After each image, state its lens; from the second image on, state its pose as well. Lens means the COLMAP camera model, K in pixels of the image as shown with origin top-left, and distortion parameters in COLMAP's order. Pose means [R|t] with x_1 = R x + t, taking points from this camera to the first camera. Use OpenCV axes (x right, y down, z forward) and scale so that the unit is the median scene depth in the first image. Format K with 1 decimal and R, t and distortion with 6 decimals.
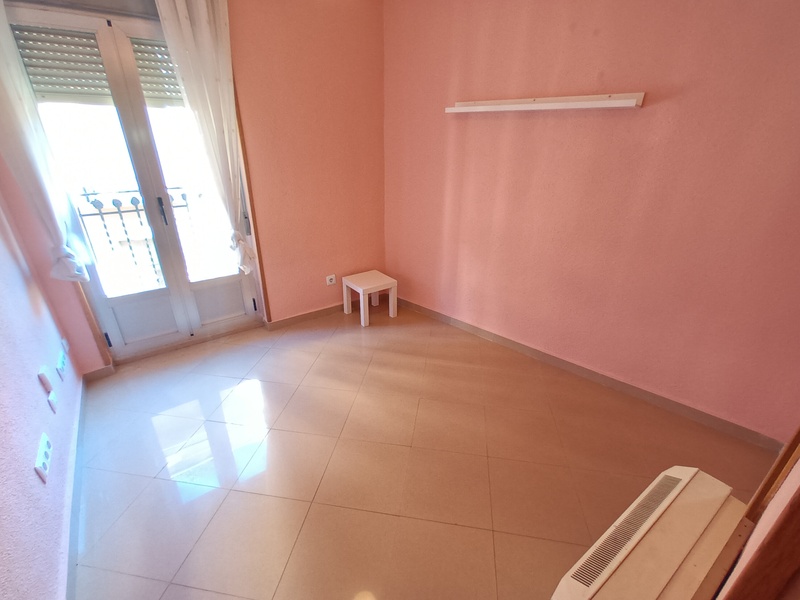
lens RADIAL K [[358.0, 0, 400.0], [0, 358.0, 300.0], [0, 0, 1]] dist [-0.004095, -0.000137]
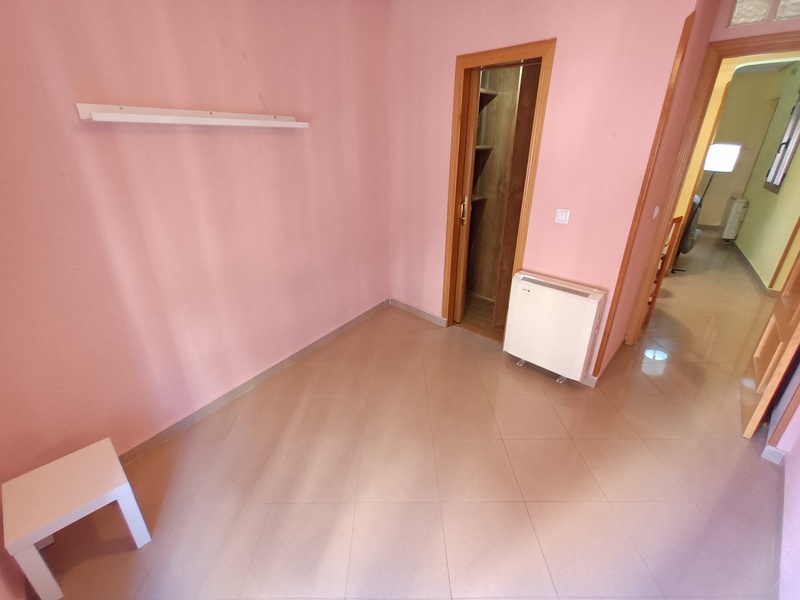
lens RADIAL K [[358.0, 0, 400.0], [0, 358.0, 300.0], [0, 0, 1]] dist [-0.004095, -0.000137]
pose [[-0.141383, -0.401638, 0.904819, -0.579757], [0.425489, 0.800616, 0.421869, -0.318849], [-0.893851, 0.444635, 0.057699, 0.643883]]
